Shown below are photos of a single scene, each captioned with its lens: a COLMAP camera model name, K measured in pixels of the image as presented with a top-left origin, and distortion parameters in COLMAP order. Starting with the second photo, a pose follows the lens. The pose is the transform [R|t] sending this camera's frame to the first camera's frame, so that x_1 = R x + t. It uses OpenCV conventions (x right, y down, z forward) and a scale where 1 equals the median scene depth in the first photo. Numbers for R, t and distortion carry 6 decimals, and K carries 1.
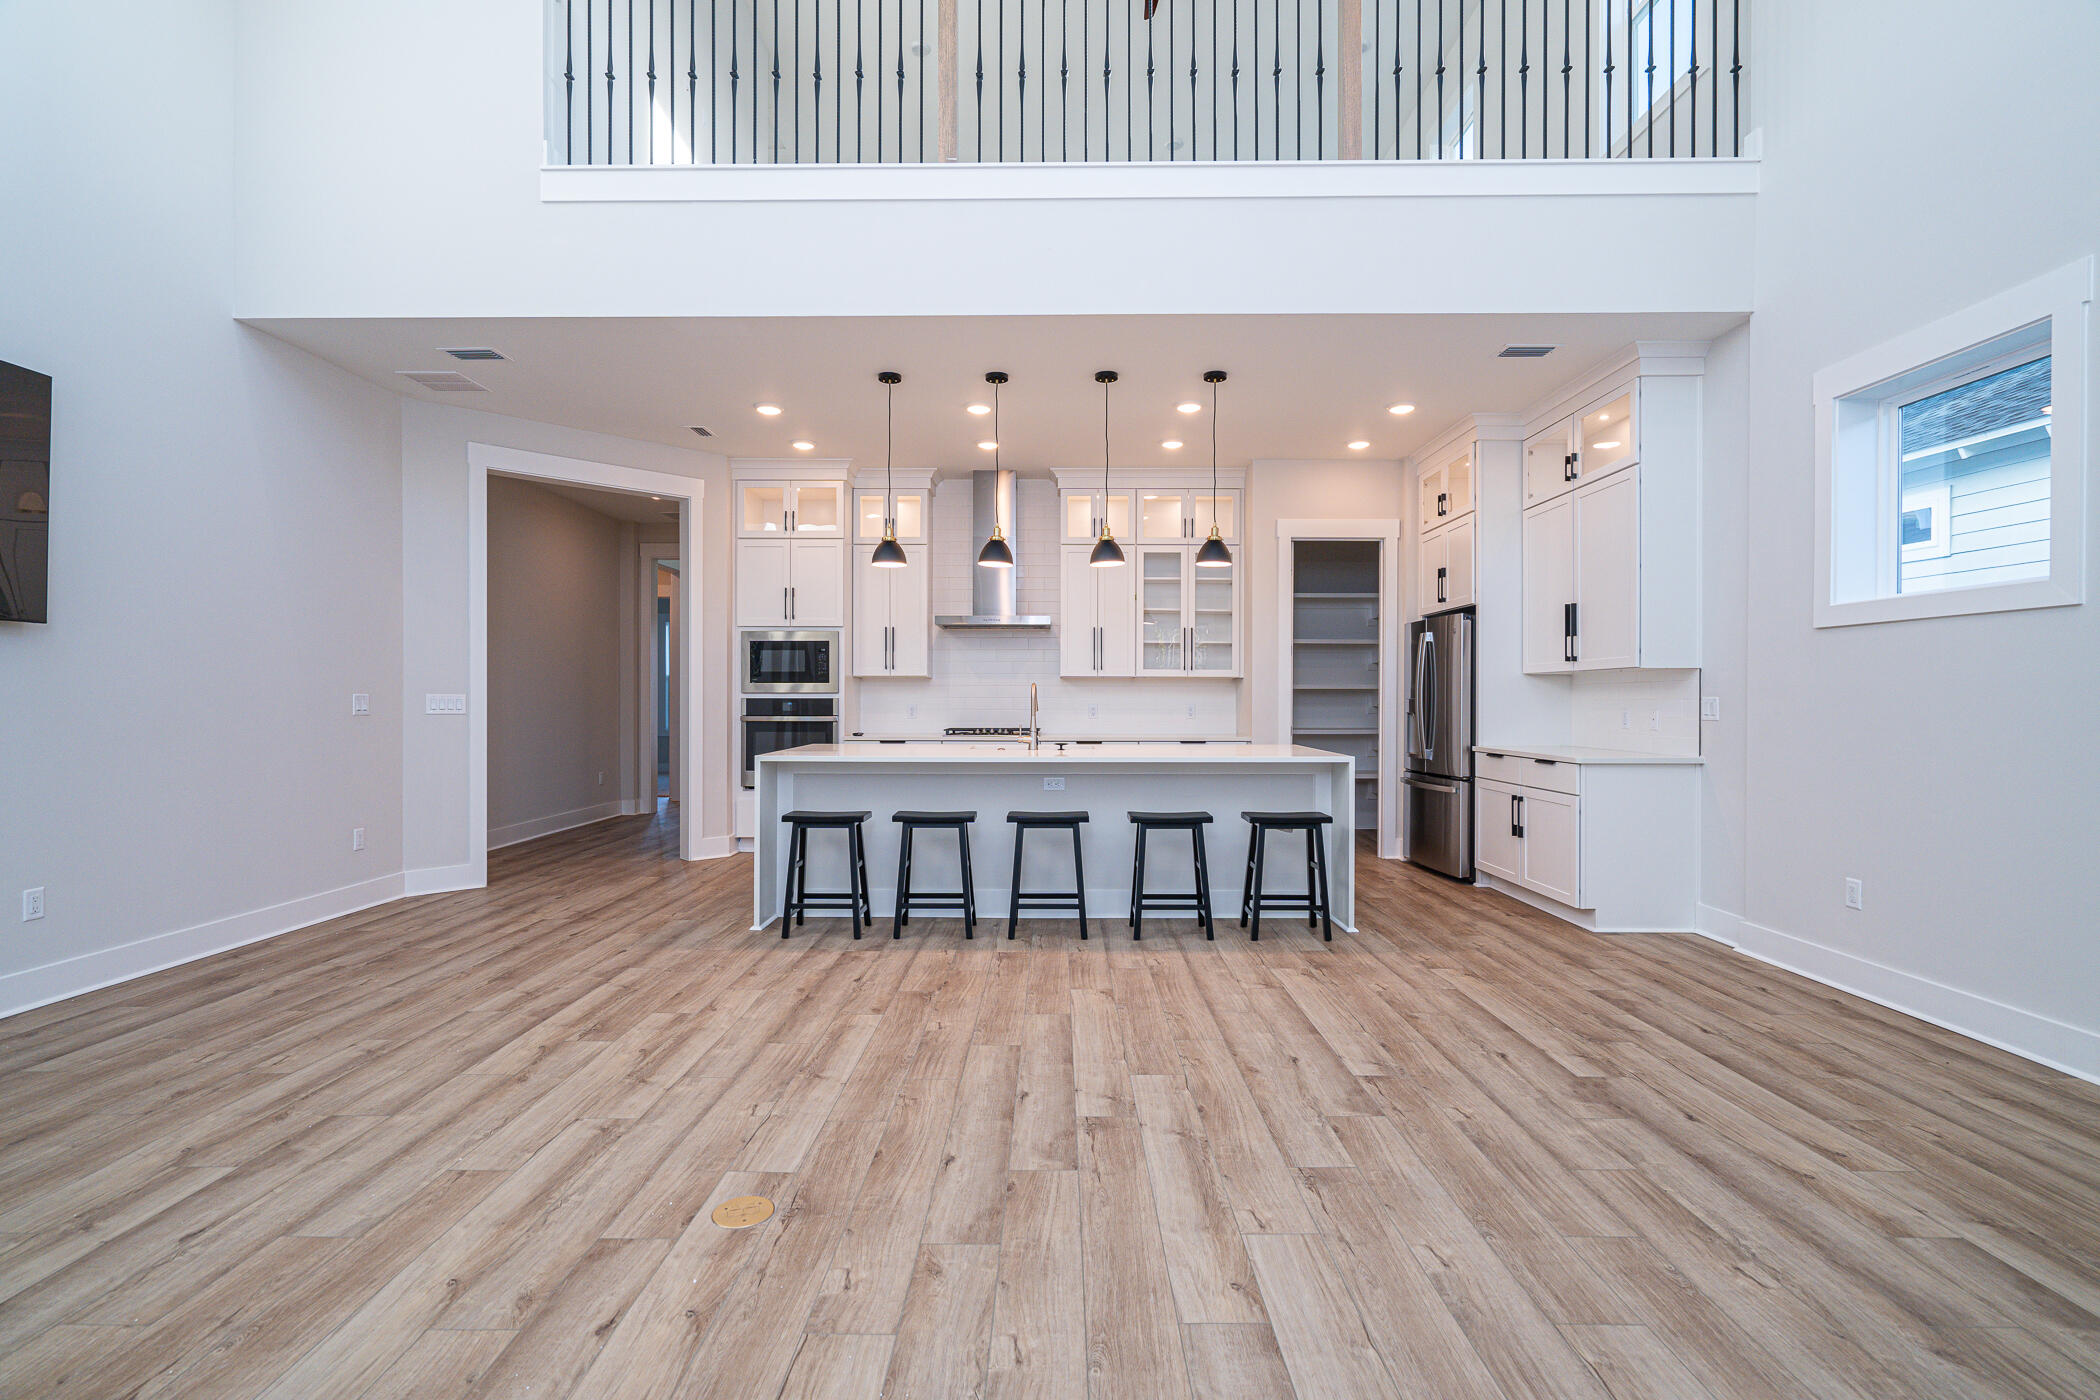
lens RADIAL K [[944.7, 0, 1054.1], [0, 944.7, 711.6], [0, 0, 1]] dist [-0.006292, 0.003073]
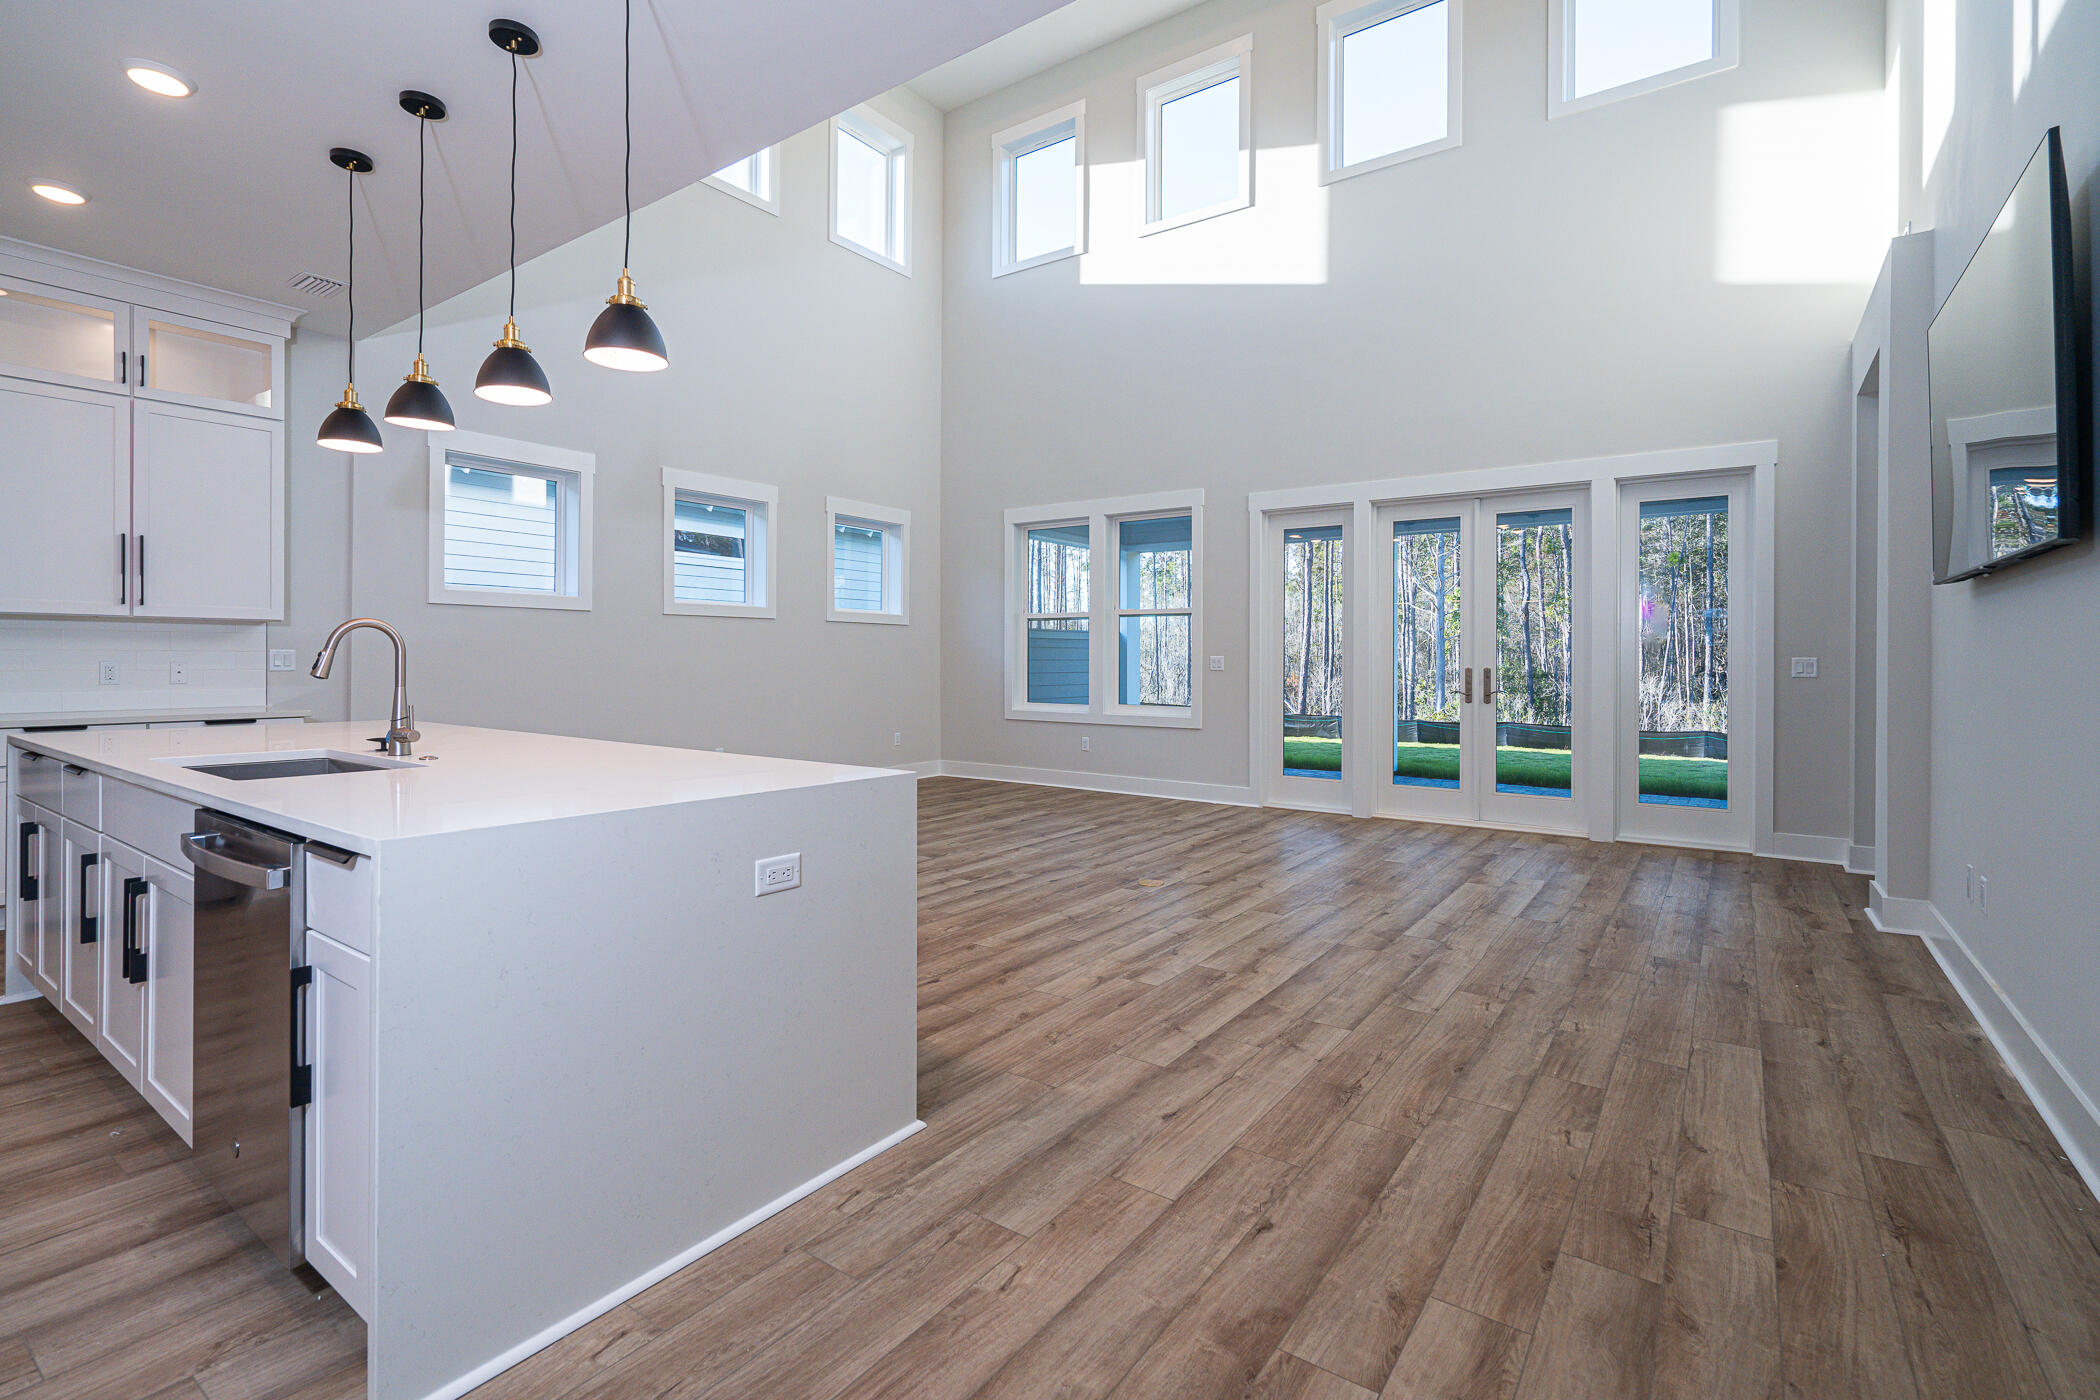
lens RADIAL K [[944.7, 0, 1061.7], [0, 944.7, 645.6], [0, 0, 1]] dist [-0.006292, 0.003073]
pose [[-0.821720, 0.001089, 0.569890, -1.314836], [-0.000109, 0.999998, -0.002067, -0.034138], [-0.569891, -0.001760, -0.821718, 2.715587]]
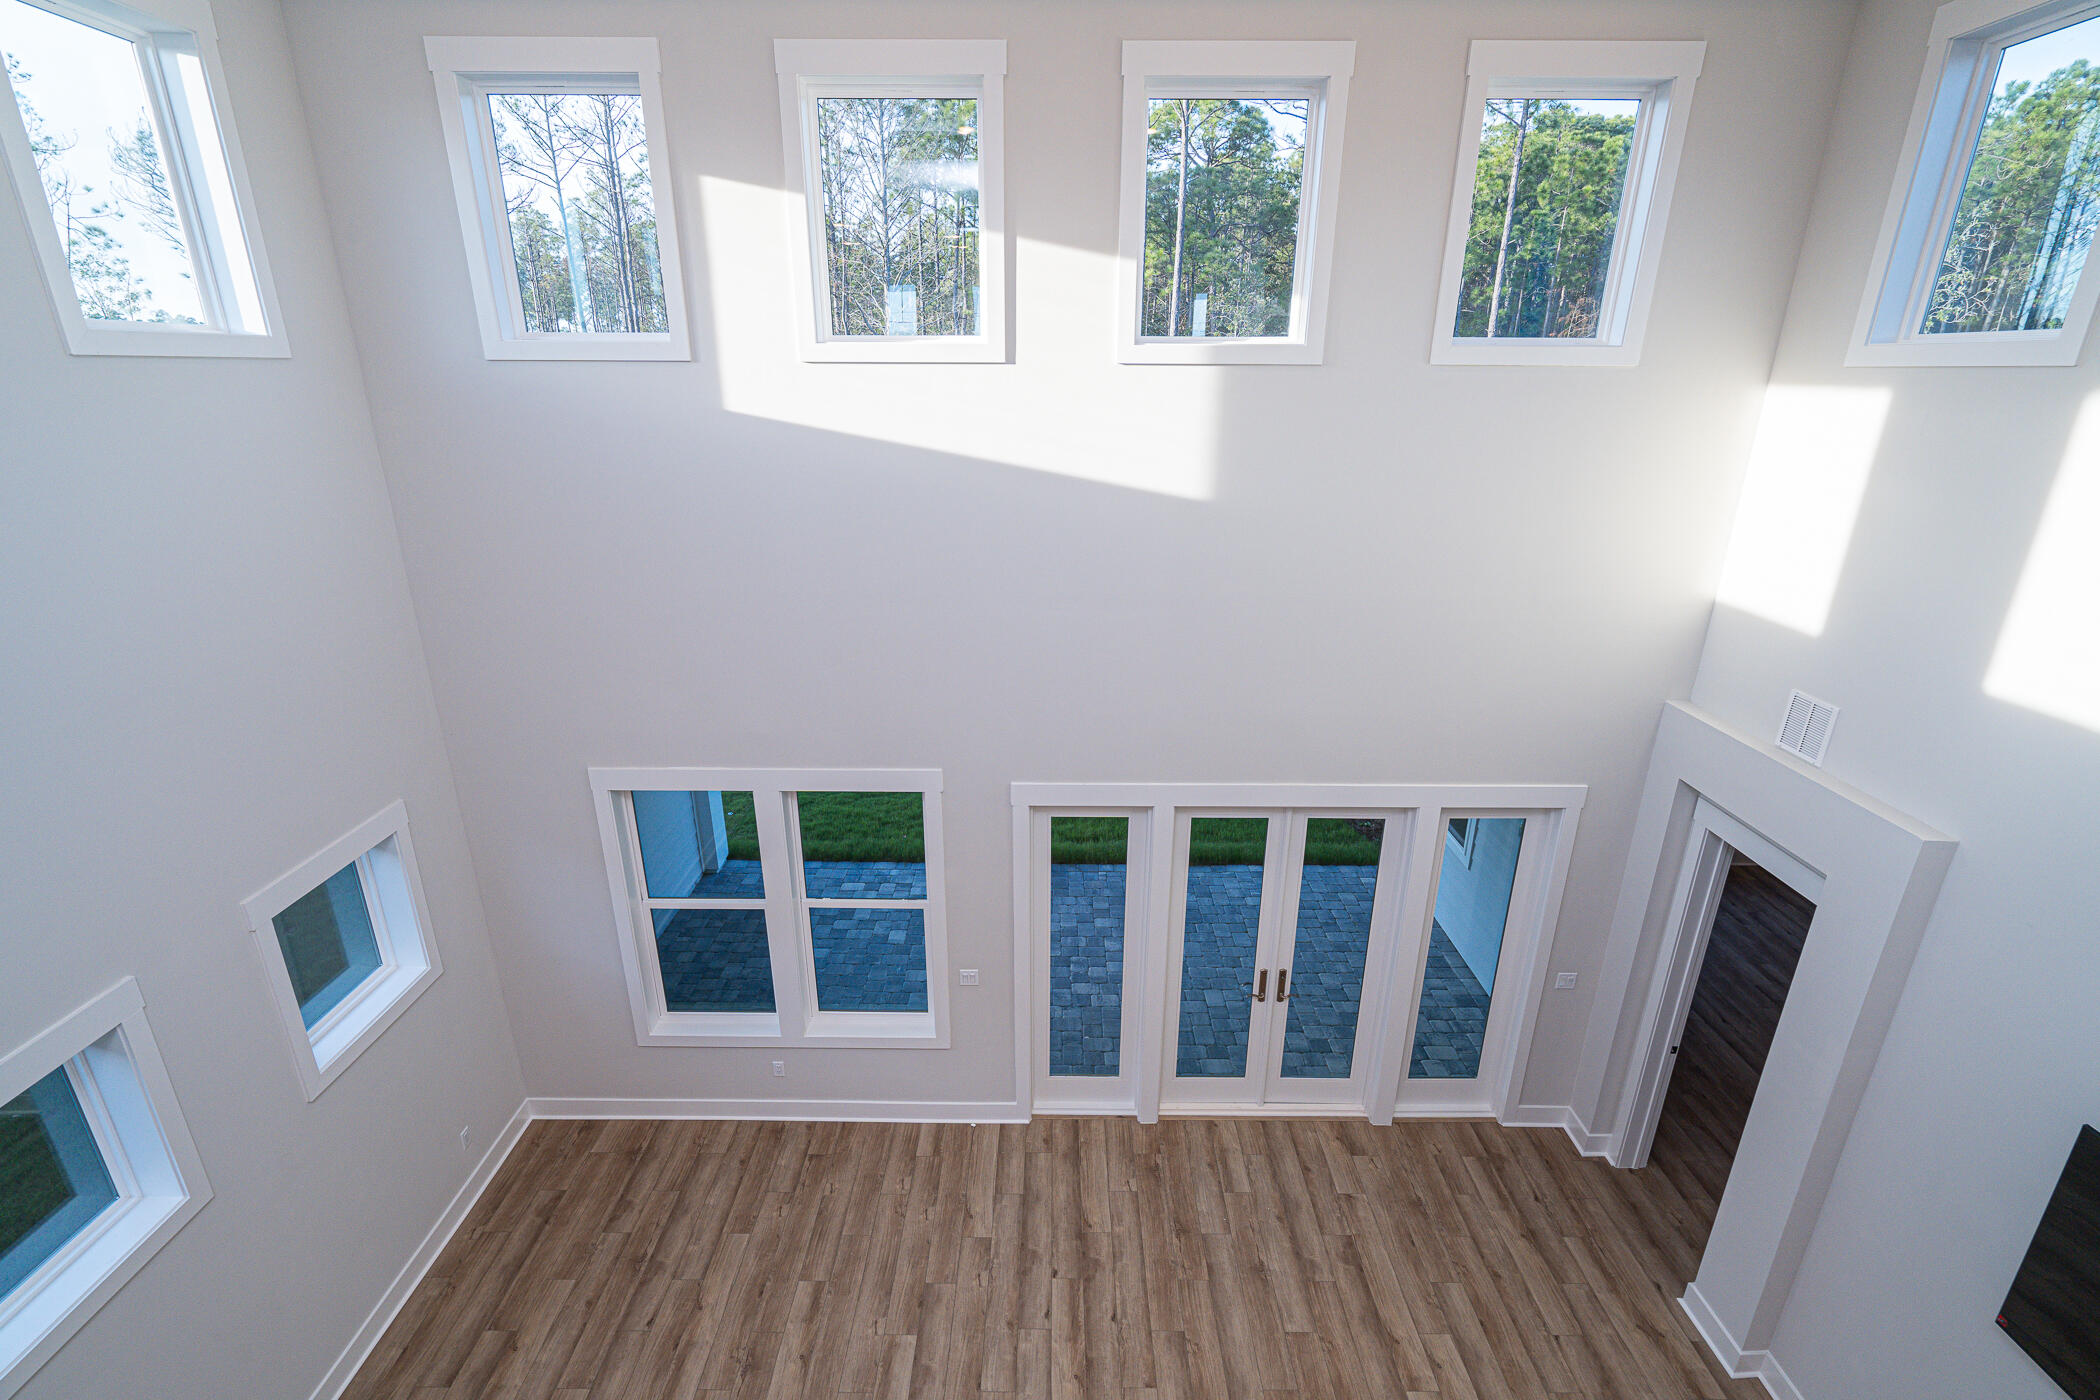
lens RADIAL K [[944.7, 0, 1057.2], [0, 944.7, 688.7], [0, 0, 1]] dist [-0.006292, 0.003073]
pose [[-0.999927, -0.005085, -0.010998, -0.106977], [-0.008451, 0.943131, 0.332313, -1.542744], [0.008683, 0.332382, -0.943105, 1.854849]]
